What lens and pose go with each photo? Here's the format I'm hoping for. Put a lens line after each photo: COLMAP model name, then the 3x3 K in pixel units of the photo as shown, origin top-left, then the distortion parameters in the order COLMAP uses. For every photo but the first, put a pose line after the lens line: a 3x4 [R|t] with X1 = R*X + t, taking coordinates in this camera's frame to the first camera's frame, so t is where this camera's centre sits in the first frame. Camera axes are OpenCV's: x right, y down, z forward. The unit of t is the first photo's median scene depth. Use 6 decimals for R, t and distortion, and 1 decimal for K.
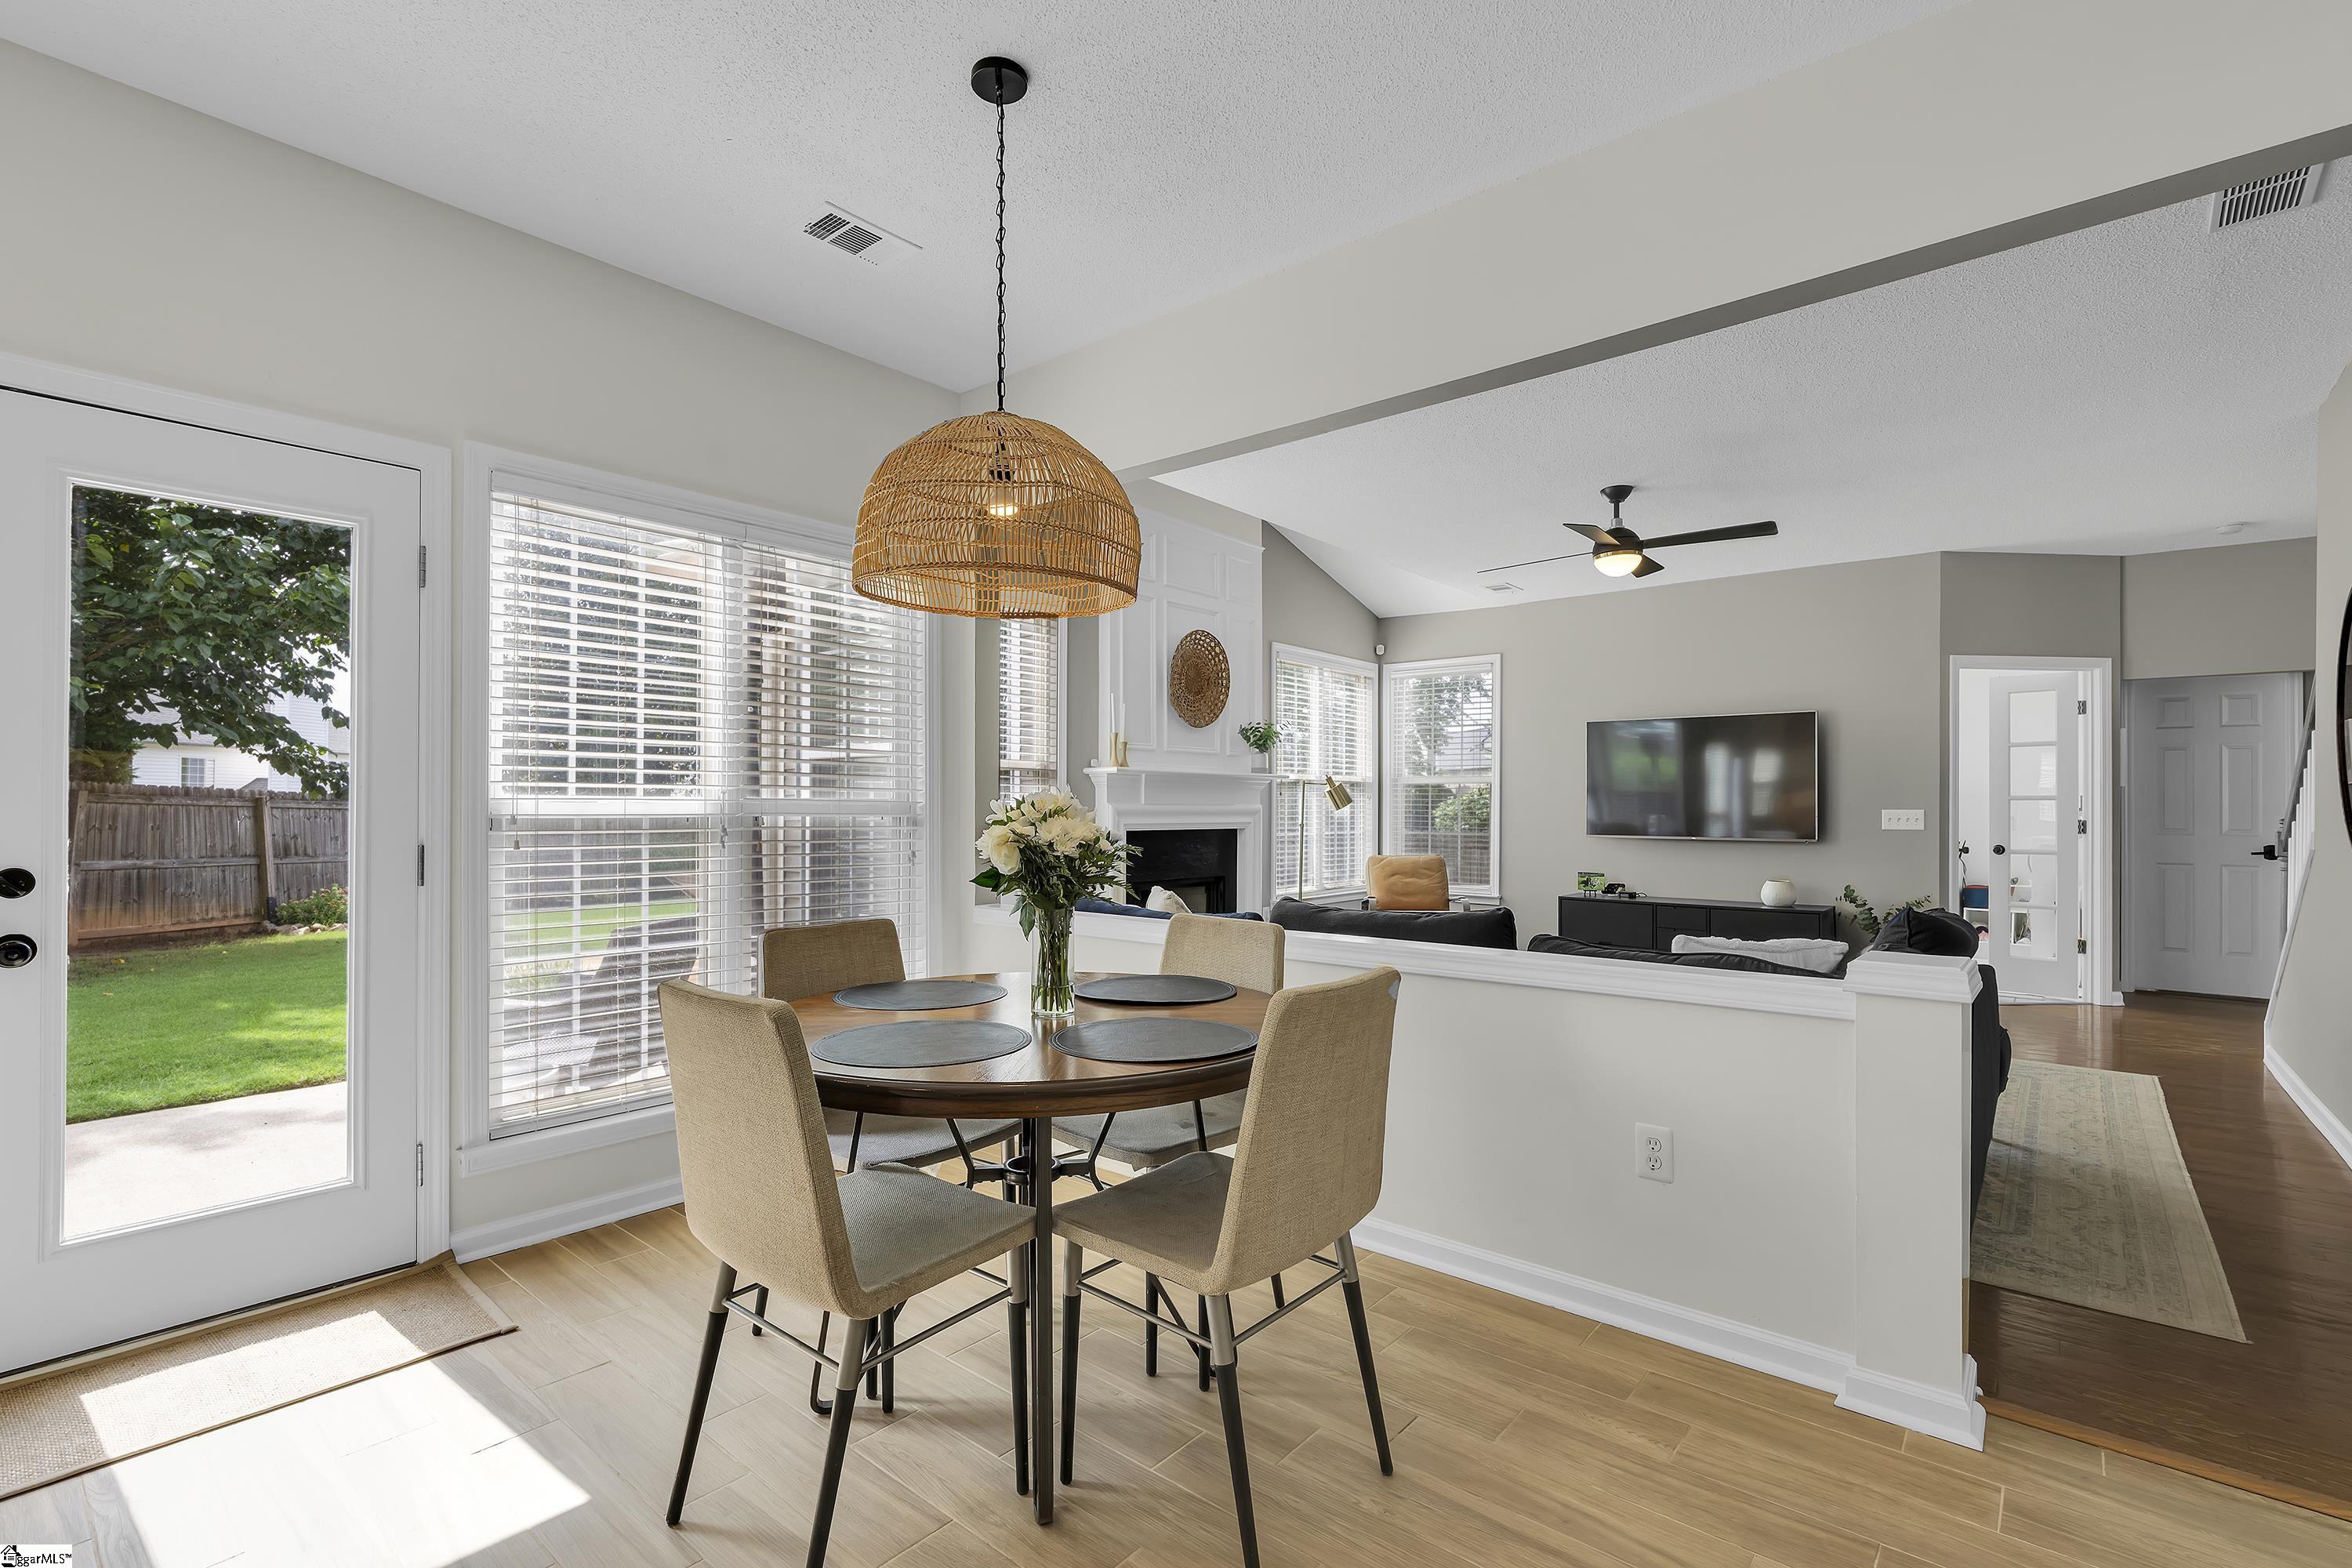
lens RADIAL K [[1046.0, 0, 1187.3], [0, 1046.0, 800.6], [0, 0, 1]] dist [-0.008938, 0.000865]
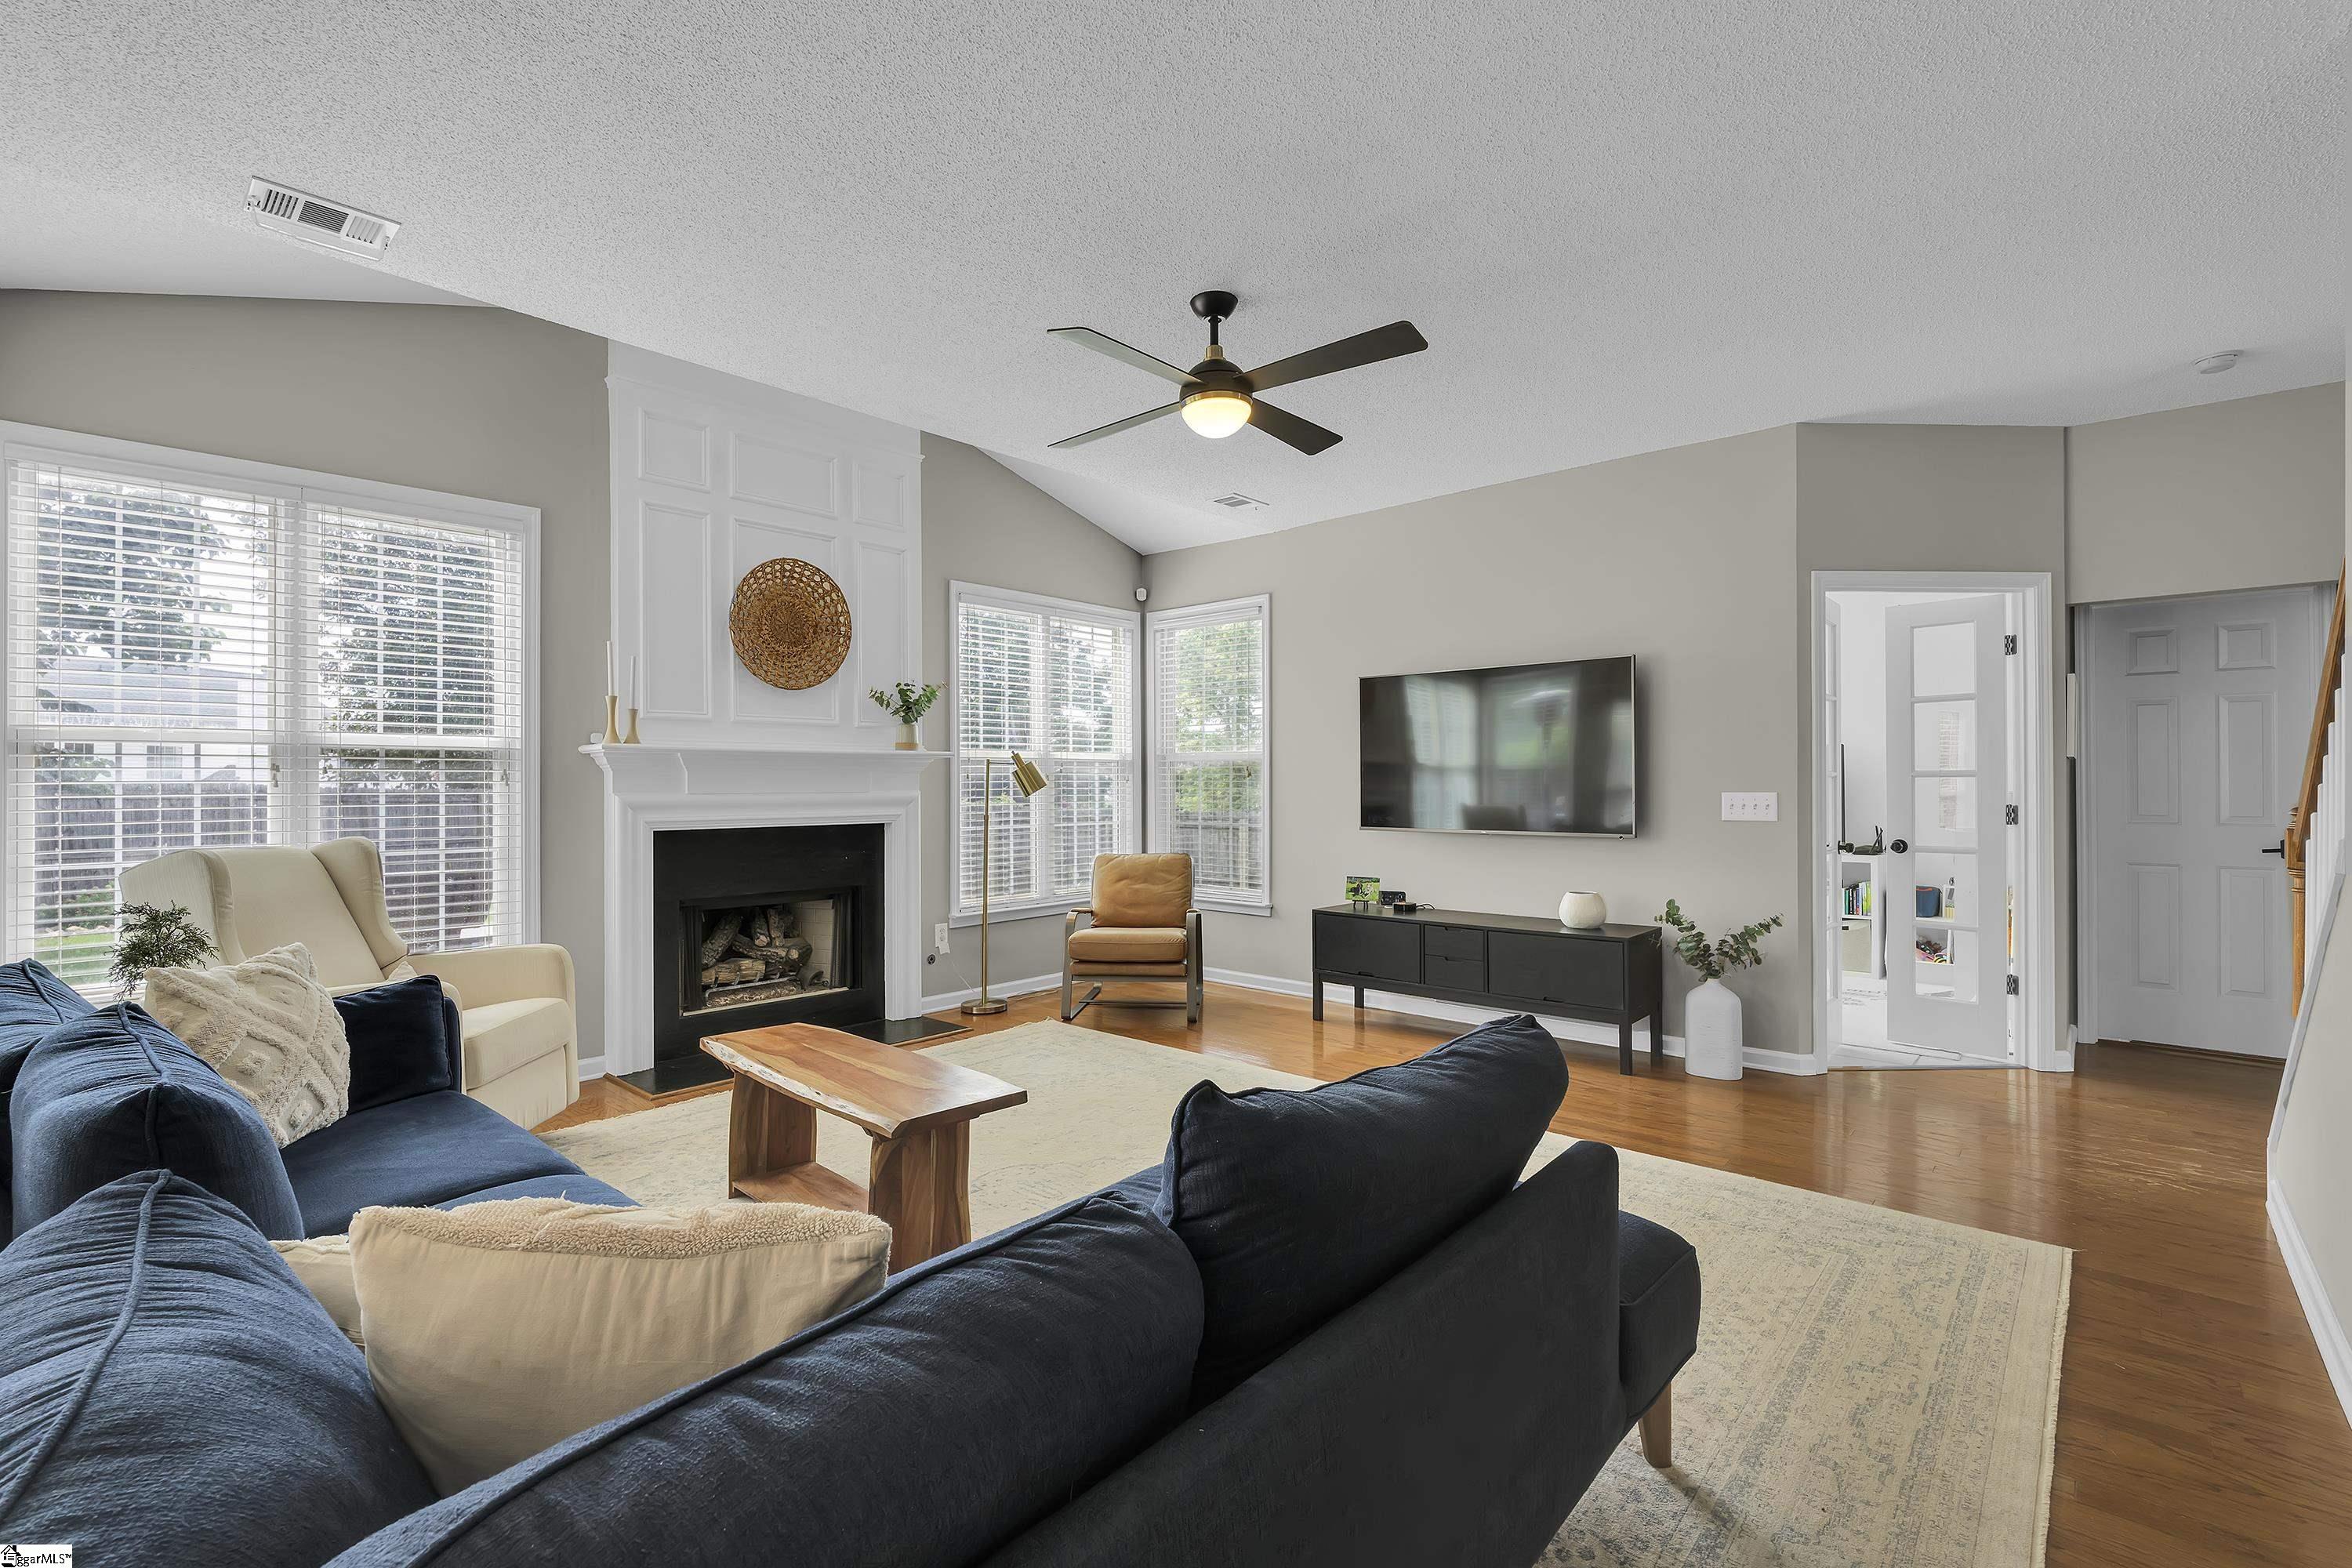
lens RADIAL K [[1046.0, 0, 1160.9], [0, 1046.0, 780.0], [0, 0, 1]] dist [-0.008938, 0.000865]
pose [[0.999417, -0.008522, -0.033055, 0.307764], [0.008482, 0.999963, -0.001365, -0.001877], [0.033066, 0.001083, 0.999453, 0.276771]]
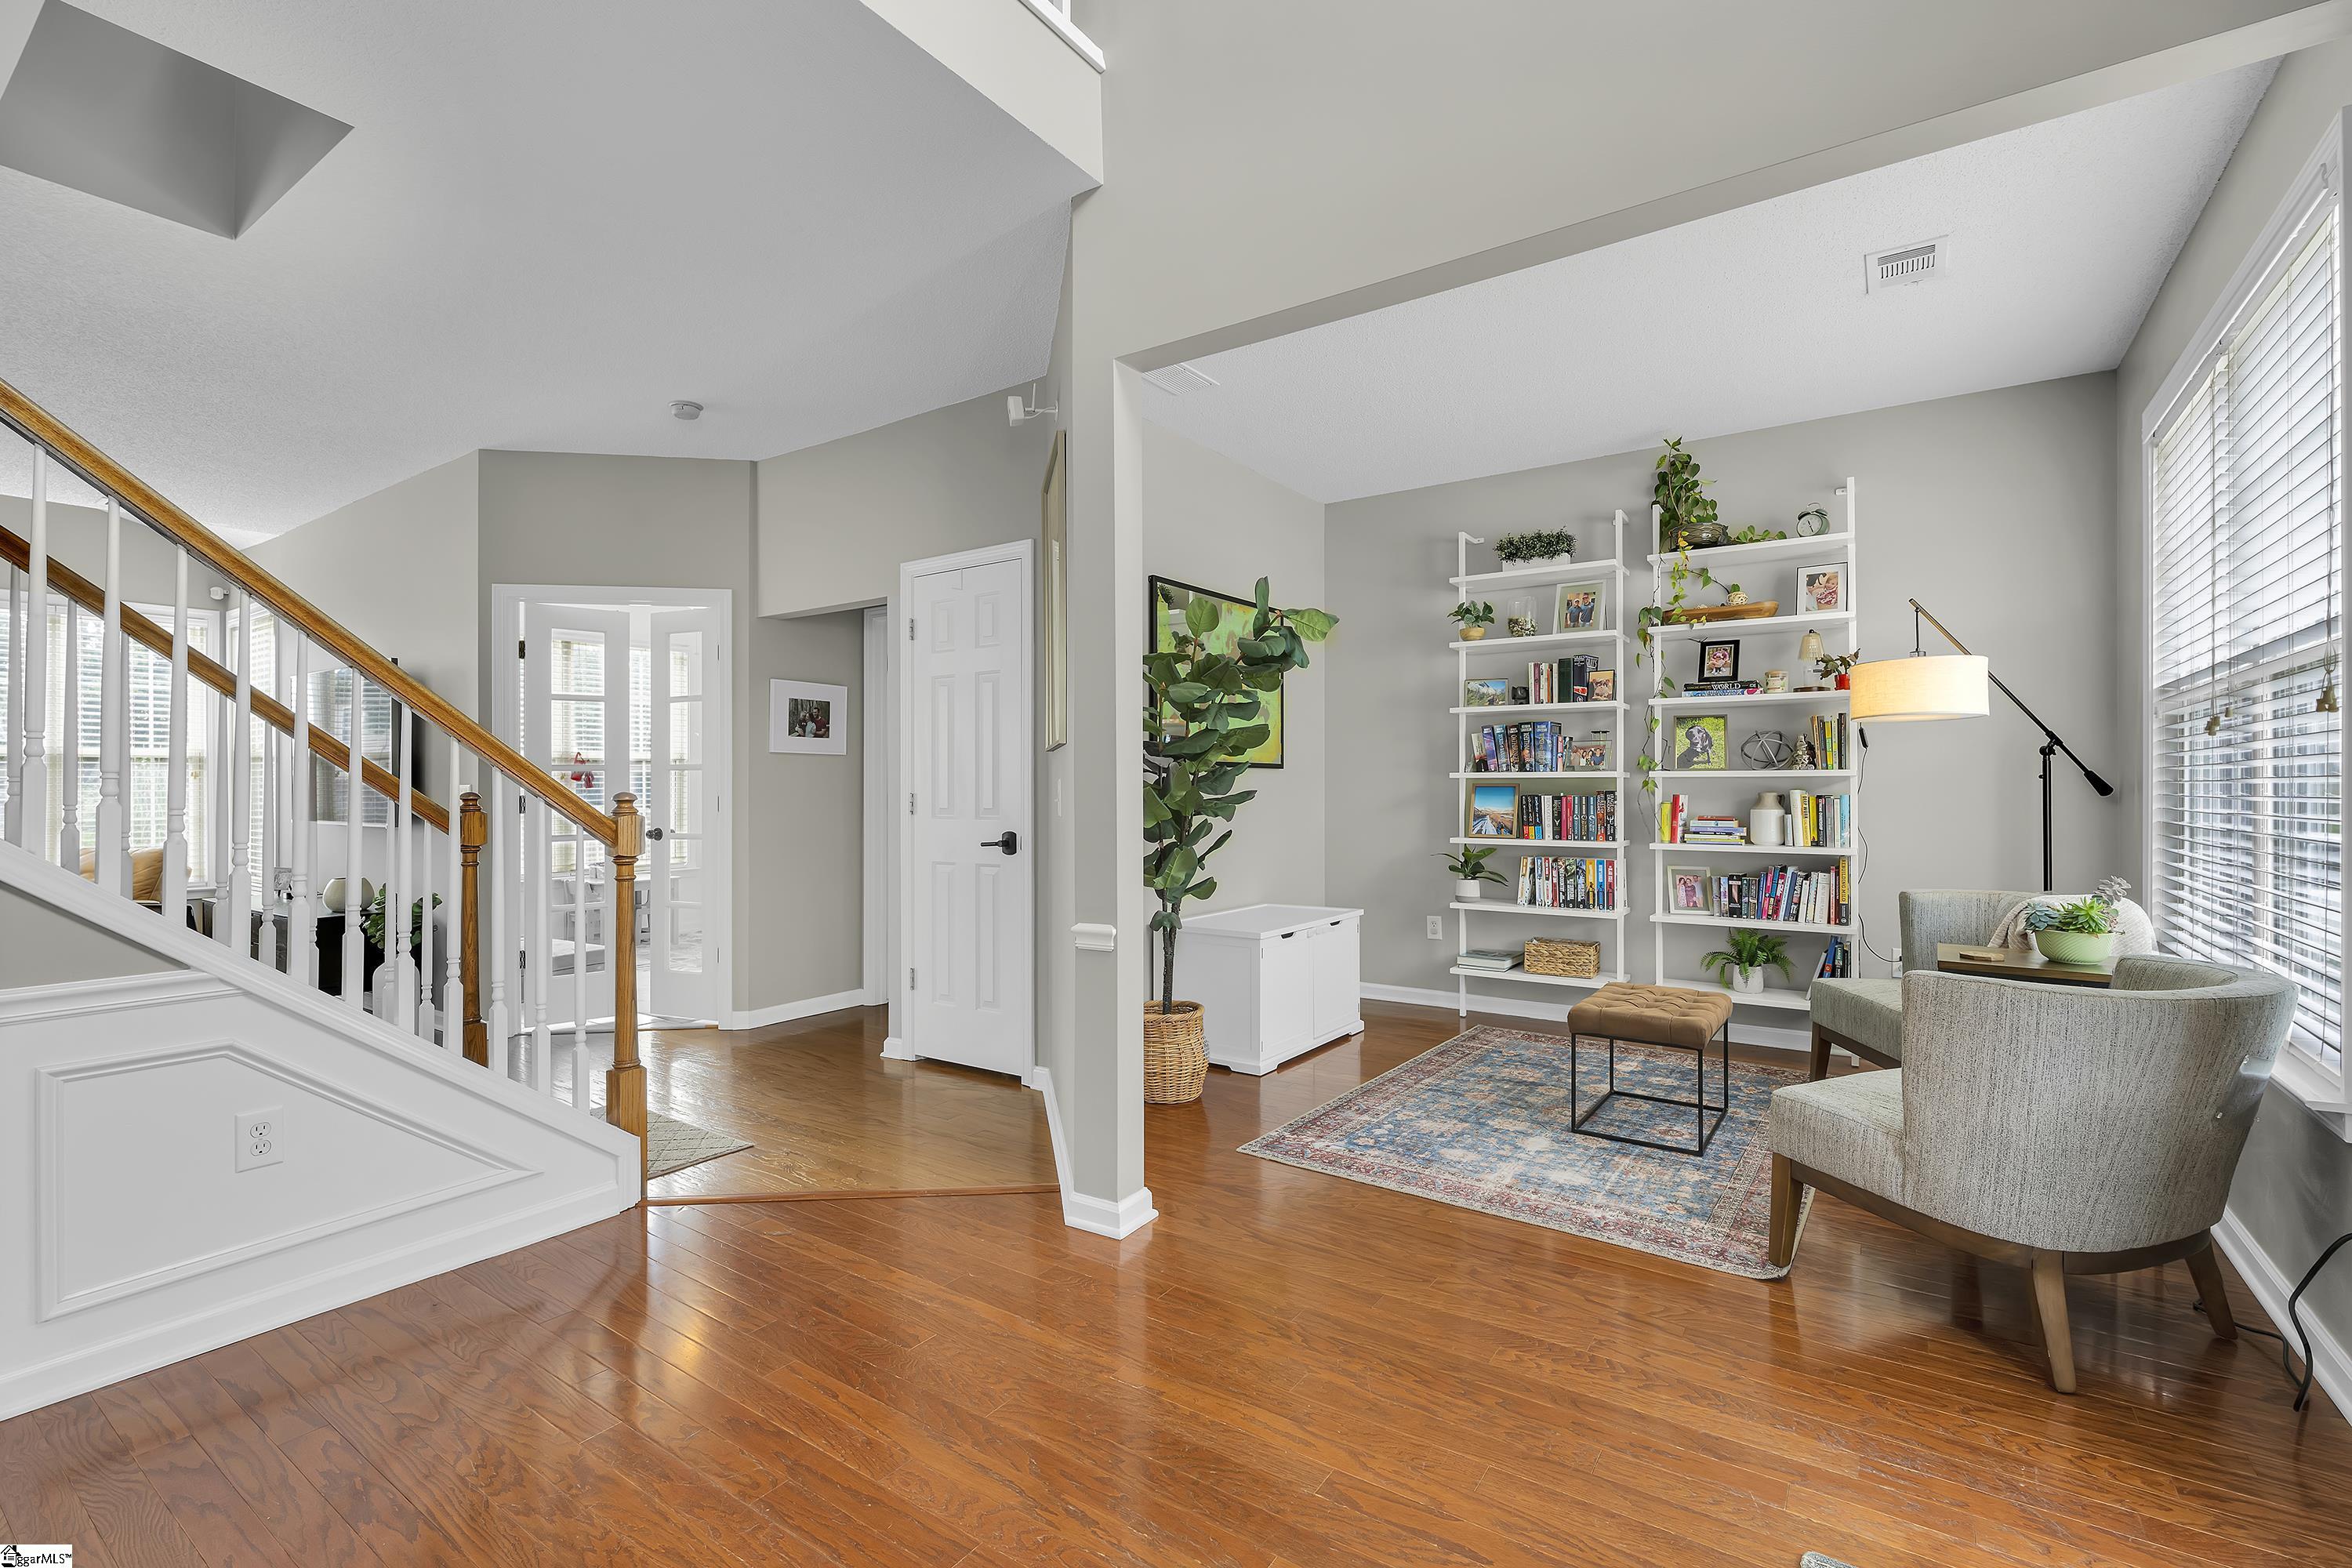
lens RADIAL K [[1046.0, 0, 1165.8], [0, 1046.0, 783.1], [0, 0, 1]] dist [-0.008938, 0.000865]
pose [[0.996093, -0.010572, 0.087676, 1.127761], [0.010395, 0.999943, 0.002472, 0.012082], [-0.087697, -0.001551, 0.996146, 0.173679]]
